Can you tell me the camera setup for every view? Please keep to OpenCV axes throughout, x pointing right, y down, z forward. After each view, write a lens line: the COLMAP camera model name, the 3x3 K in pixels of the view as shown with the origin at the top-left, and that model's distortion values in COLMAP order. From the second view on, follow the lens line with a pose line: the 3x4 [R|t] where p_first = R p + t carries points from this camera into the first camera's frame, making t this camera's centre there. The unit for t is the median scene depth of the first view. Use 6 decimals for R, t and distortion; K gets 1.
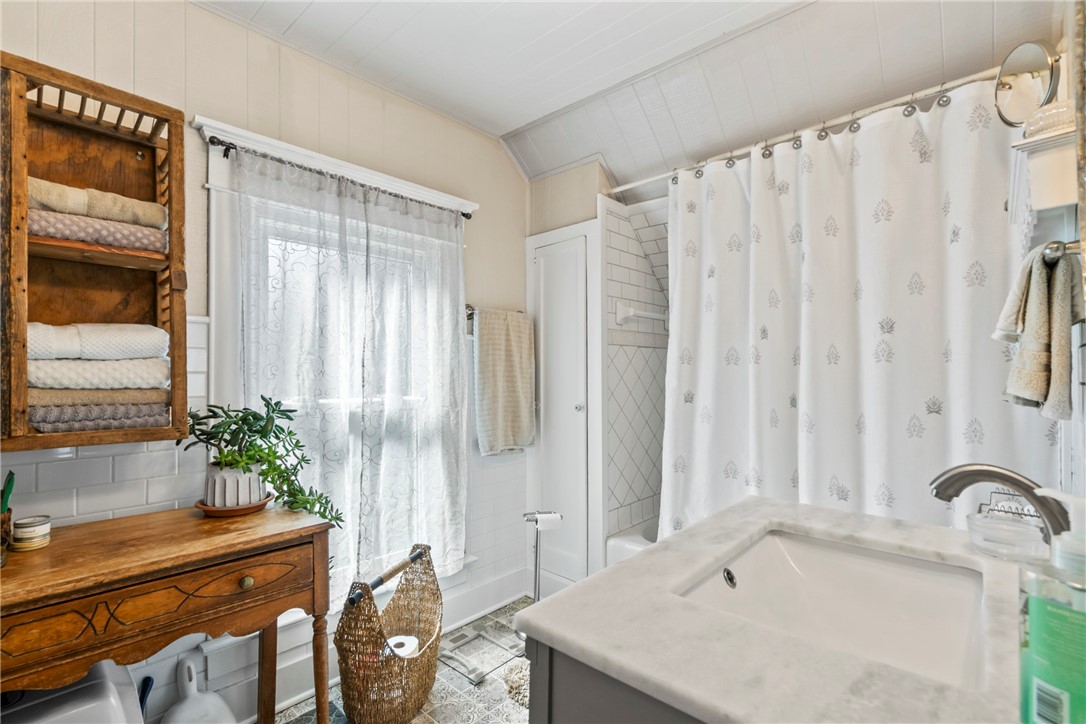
lens RADIAL K [[502.0, 0, 541.2], [0, 502.0, 363.4], [0, 0, 1]] dist [-0.005196, 0.000983]
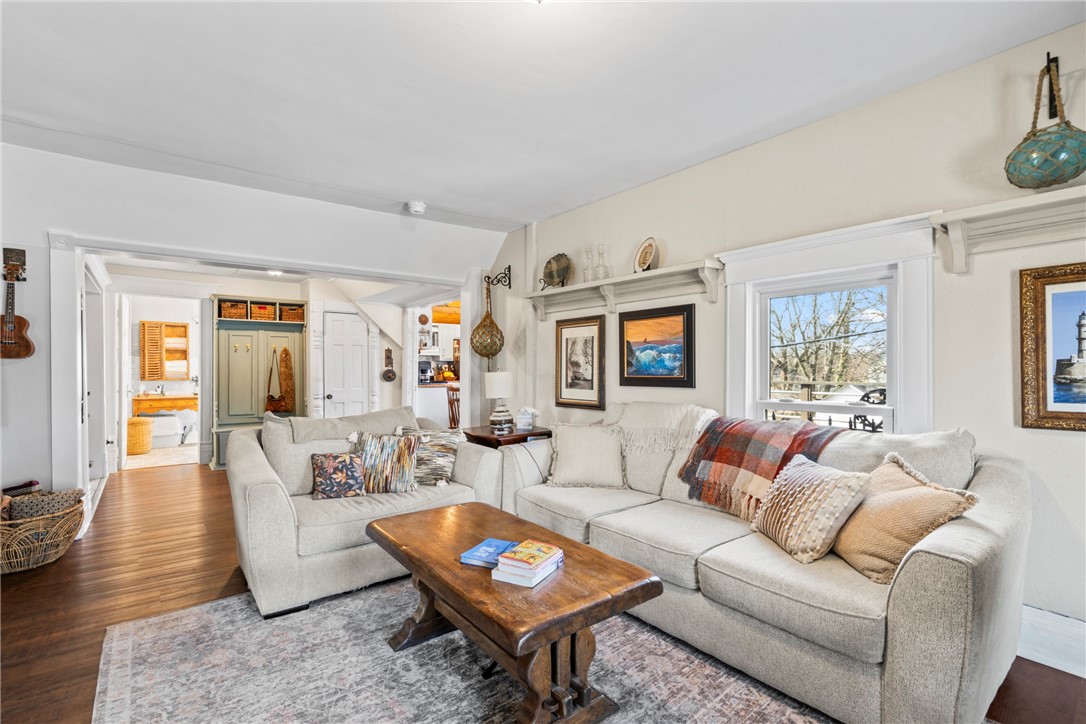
lens RADIAL K [[502.0, 0, 544.3], [0, 502.0, 365.4], [0, 0, 1]] dist [-0.005196, 0.000983]
pose [[0.989041, -0.003619, -0.147598, 4.118594], [0.004766, 0.999961, 0.007424, -0.051224], [0.147565, -0.008046, 0.989020, -4.038235]]
